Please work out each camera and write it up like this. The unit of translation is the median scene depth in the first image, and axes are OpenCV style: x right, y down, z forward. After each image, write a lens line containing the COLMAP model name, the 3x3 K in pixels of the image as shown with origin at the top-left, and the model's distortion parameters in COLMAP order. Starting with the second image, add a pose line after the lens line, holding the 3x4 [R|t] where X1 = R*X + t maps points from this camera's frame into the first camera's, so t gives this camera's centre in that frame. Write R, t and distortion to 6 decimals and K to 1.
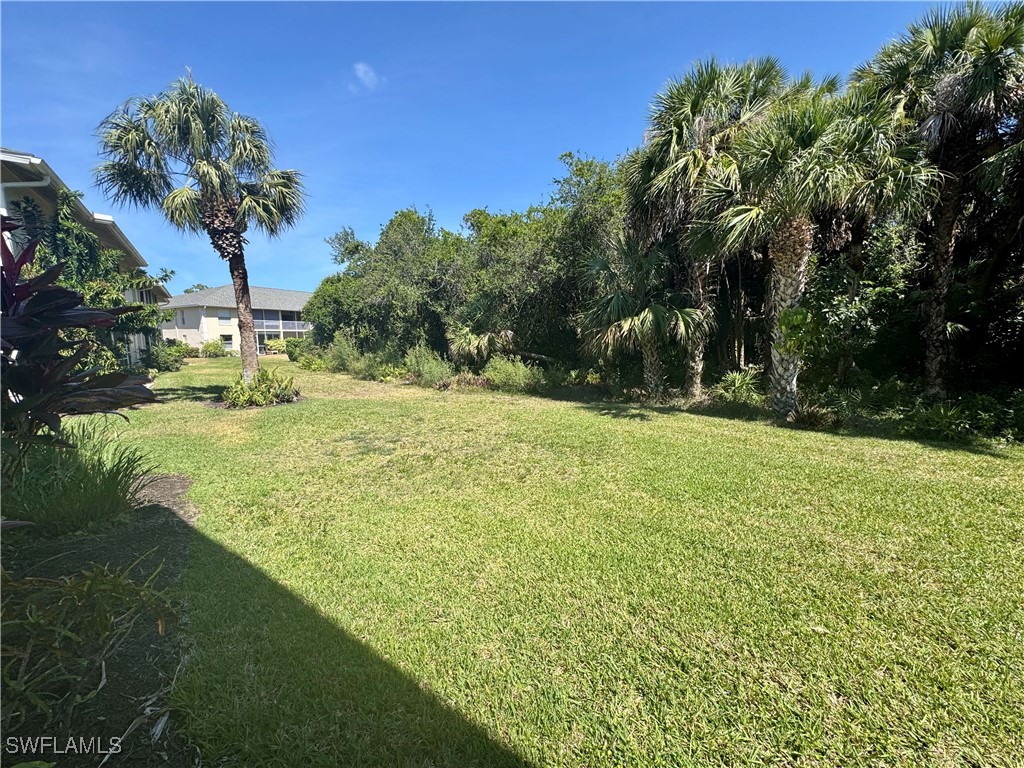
lens RADIAL K [[410.2, 0, 512.0], [0, 410.2, 384.0], [0, 0, 1]] dist [-0.004305, 0.000180]
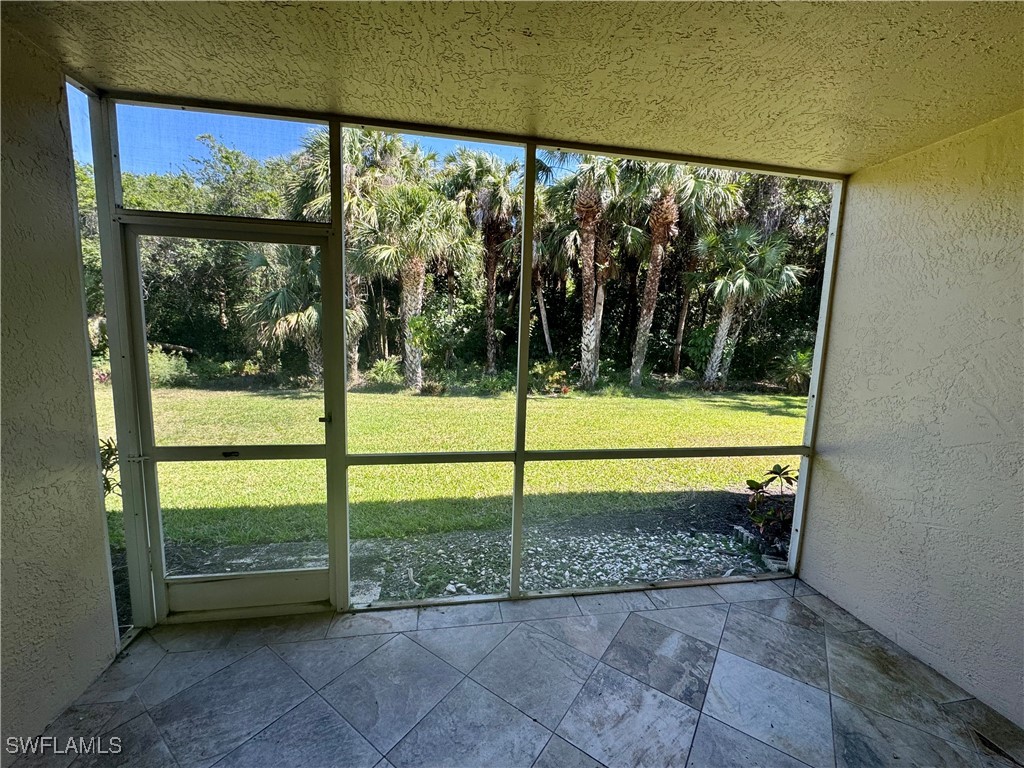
lens RADIAL K [[410.2, 0, 512.0], [0, 410.2, 384.0], [0, 0, 1]] dist [-0.004305, 0.000180]
pose [[0.690311, -0.049466, 0.721820, -0.123487], [0.040050, 0.998743, 0.030141, 0.023697], [-0.722404, 0.008102, 0.691424, -0.212649]]
